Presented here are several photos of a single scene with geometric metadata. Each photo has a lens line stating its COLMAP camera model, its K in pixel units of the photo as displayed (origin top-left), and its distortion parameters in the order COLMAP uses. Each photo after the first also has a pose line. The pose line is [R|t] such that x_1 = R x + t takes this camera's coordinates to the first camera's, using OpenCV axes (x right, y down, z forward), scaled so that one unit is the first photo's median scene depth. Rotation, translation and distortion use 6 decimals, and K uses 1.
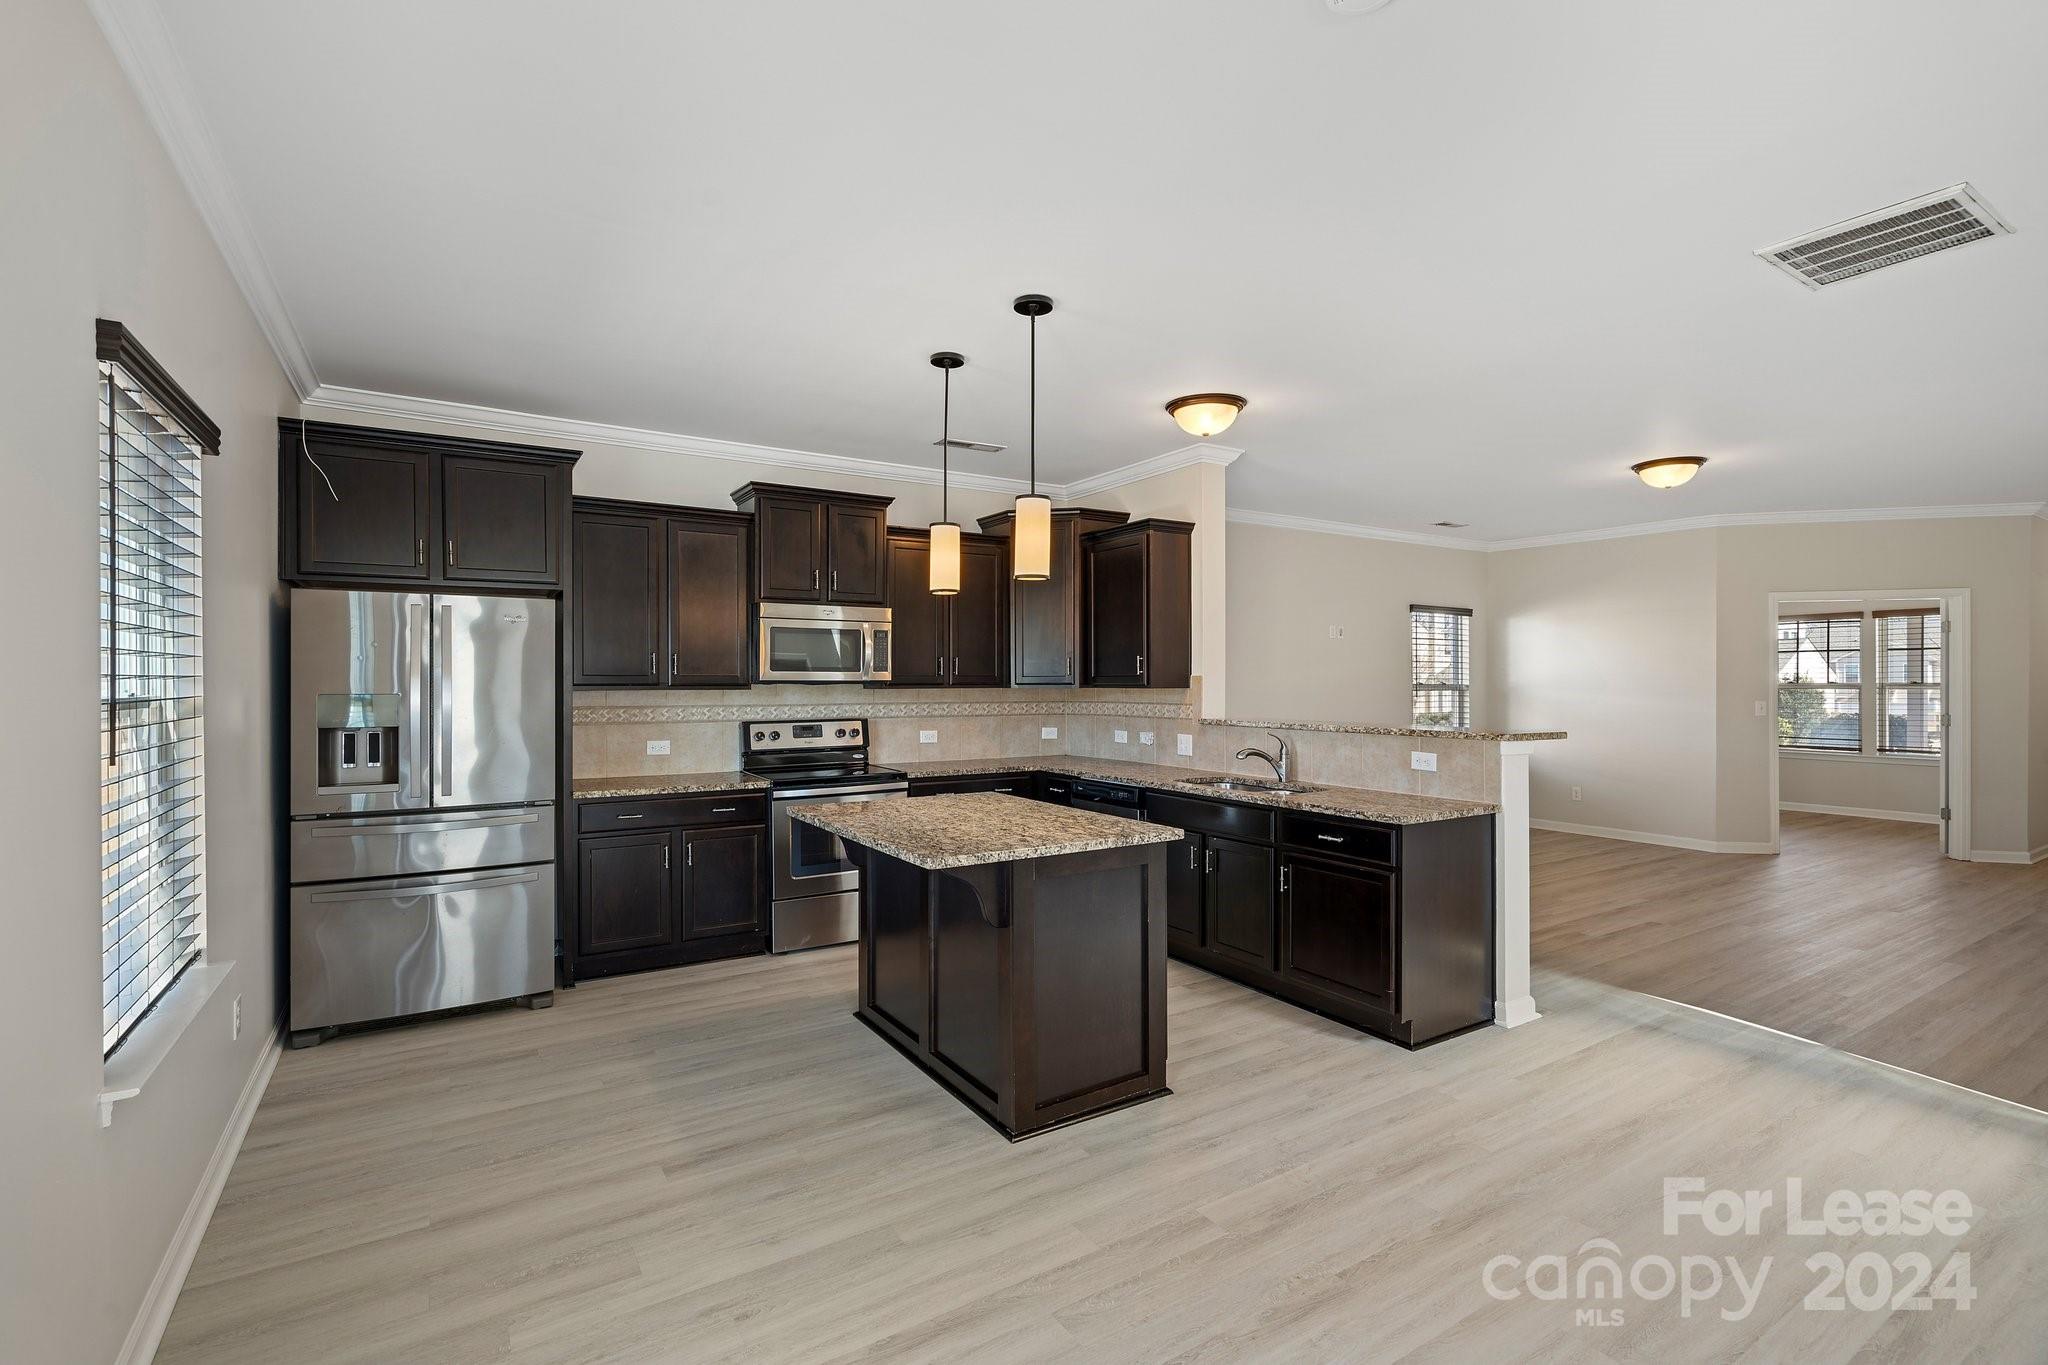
lens RADIAL K [[931.4, 0, 1033.8], [0, 931.4, 681.1], [0, 0, 1]] dist [-0.005036, 0.001145]
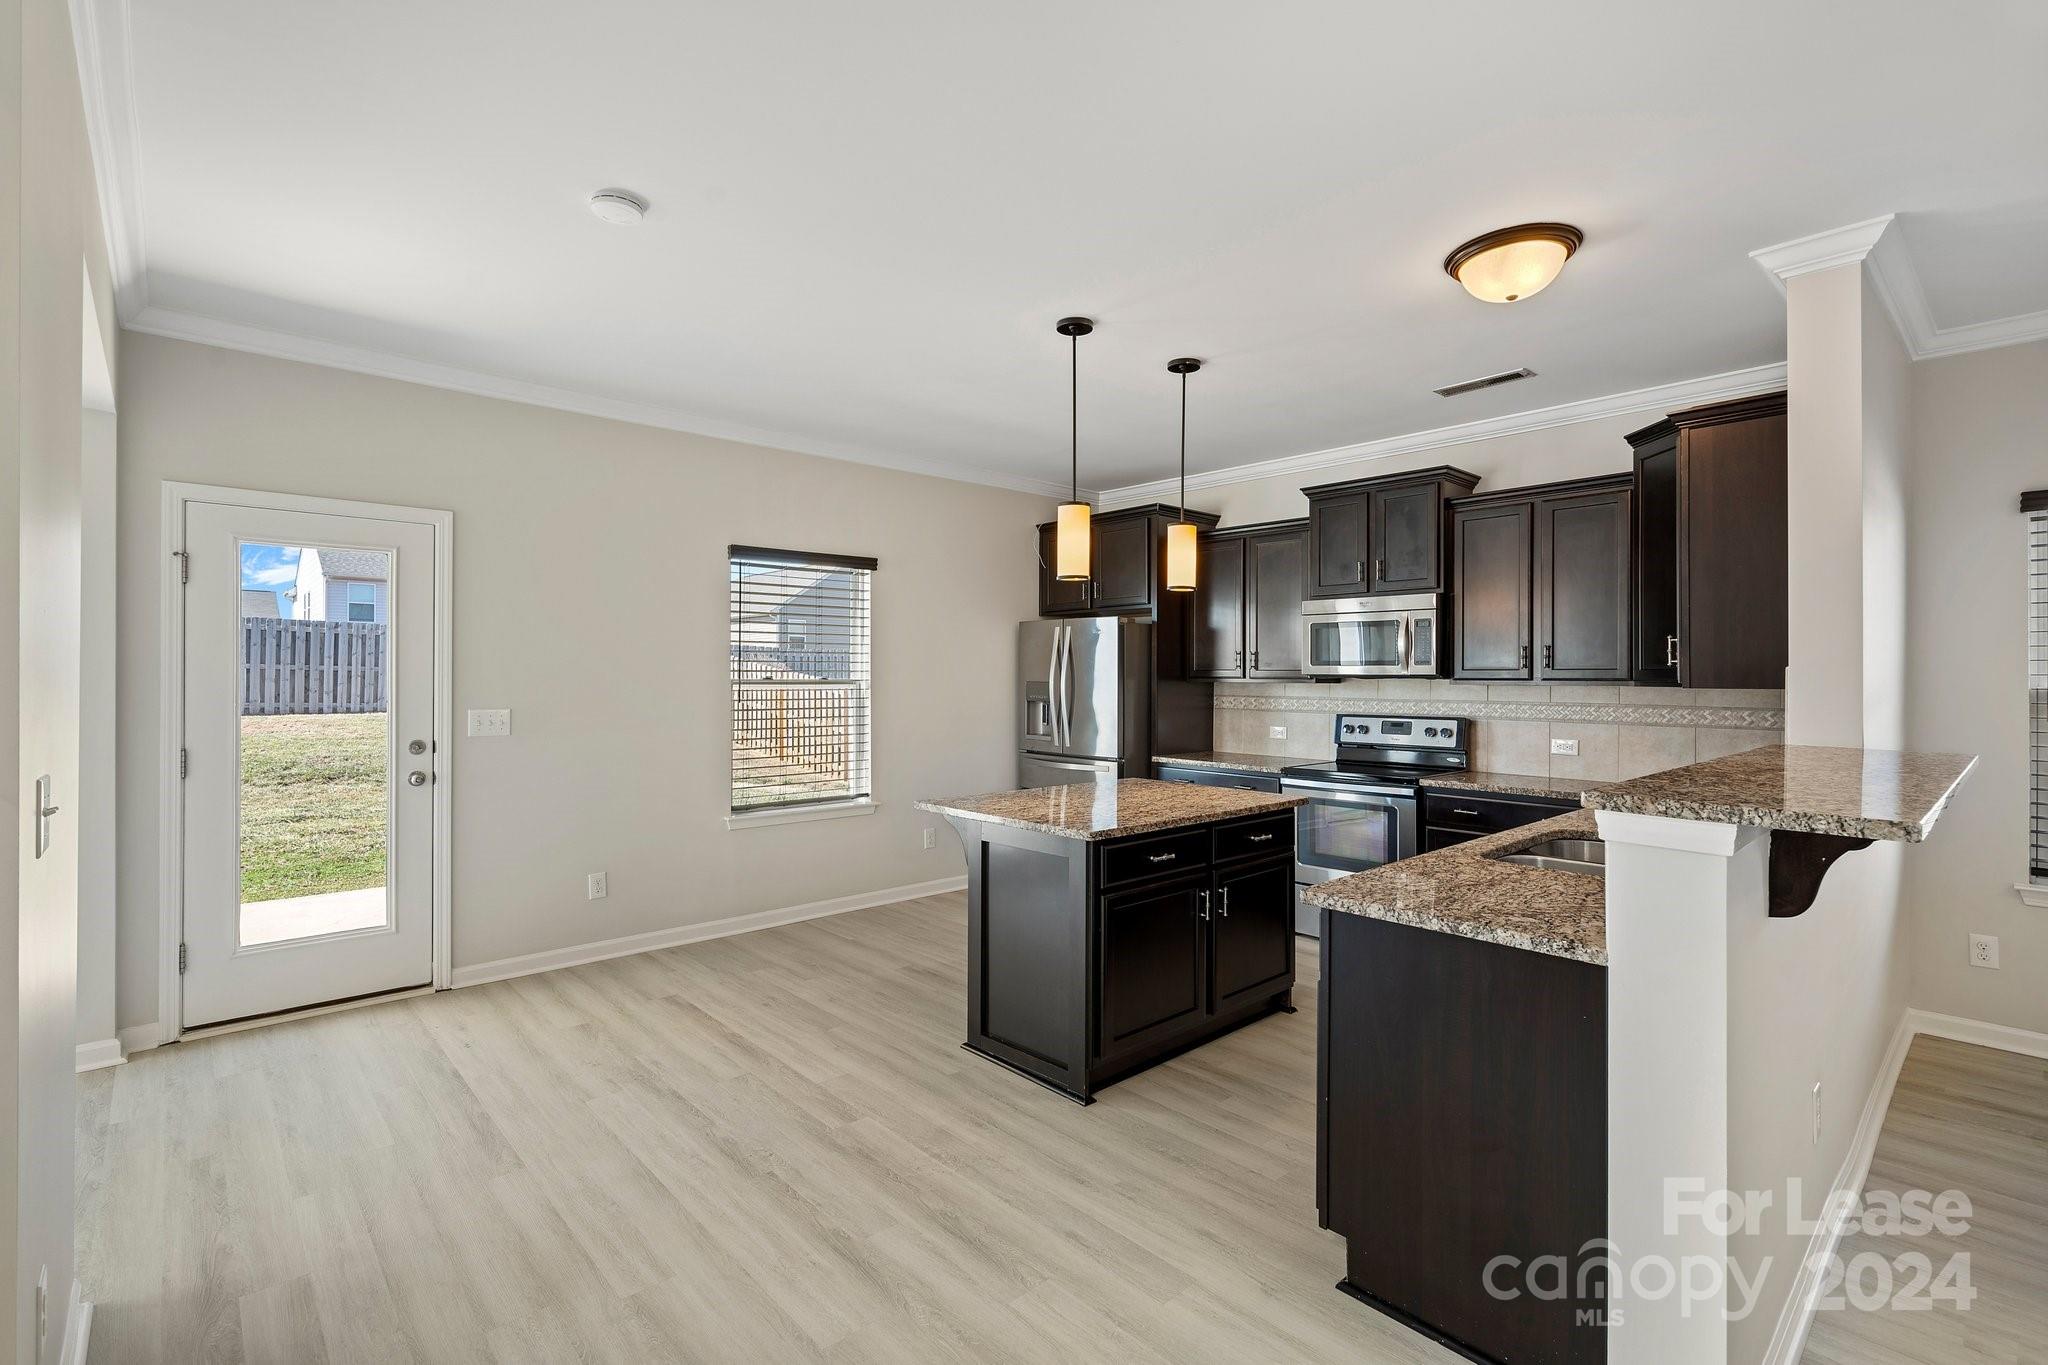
lens RADIAL K [[931.4, 0, 1016.8], [0, 931.4, 669.9], [0, 0, 1]] dist [-0.005036, 0.001145]
pose [[0.165510, -0.002138, -0.986206, 0.649976], [-0.002652, 0.999993, -0.002613, -0.001963], [0.986205, 0.003048, 0.165503, 0.462836]]
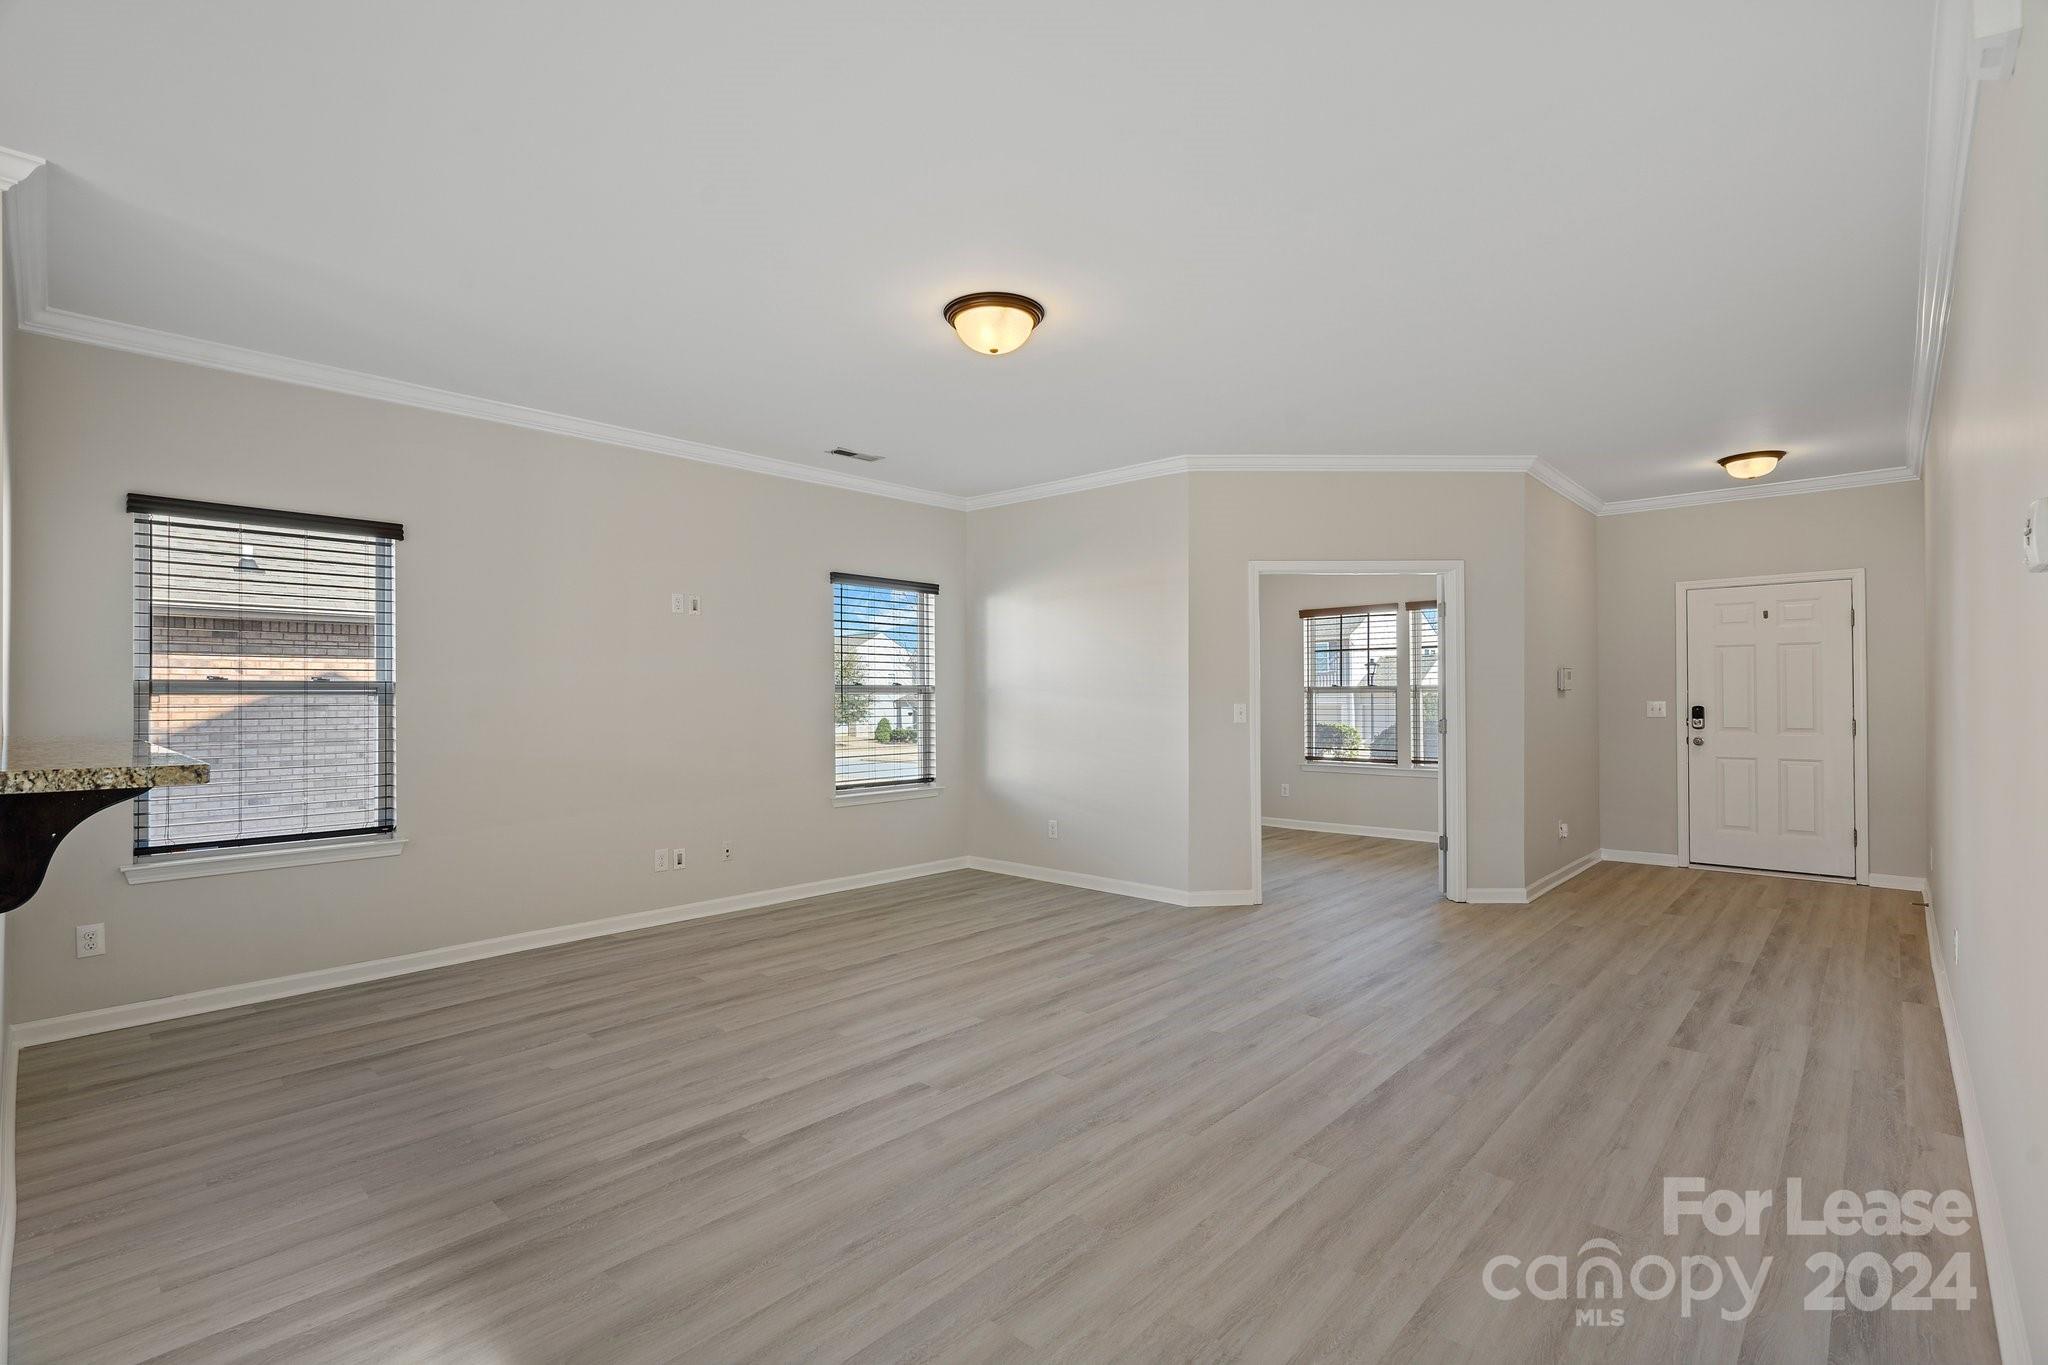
lens RADIAL K [[931.4, 0, 1034.8], [0, 931.4, 690.9], [0, 0, 1]] dist [-0.005036, 0.001145]
pose [[0.965508, -0.000696, 0.260371, 0.592013], [0.002550, 0.999974, -0.006780, 0.022461], [-0.260360, 0.007210, 0.965485, 0.431999]]
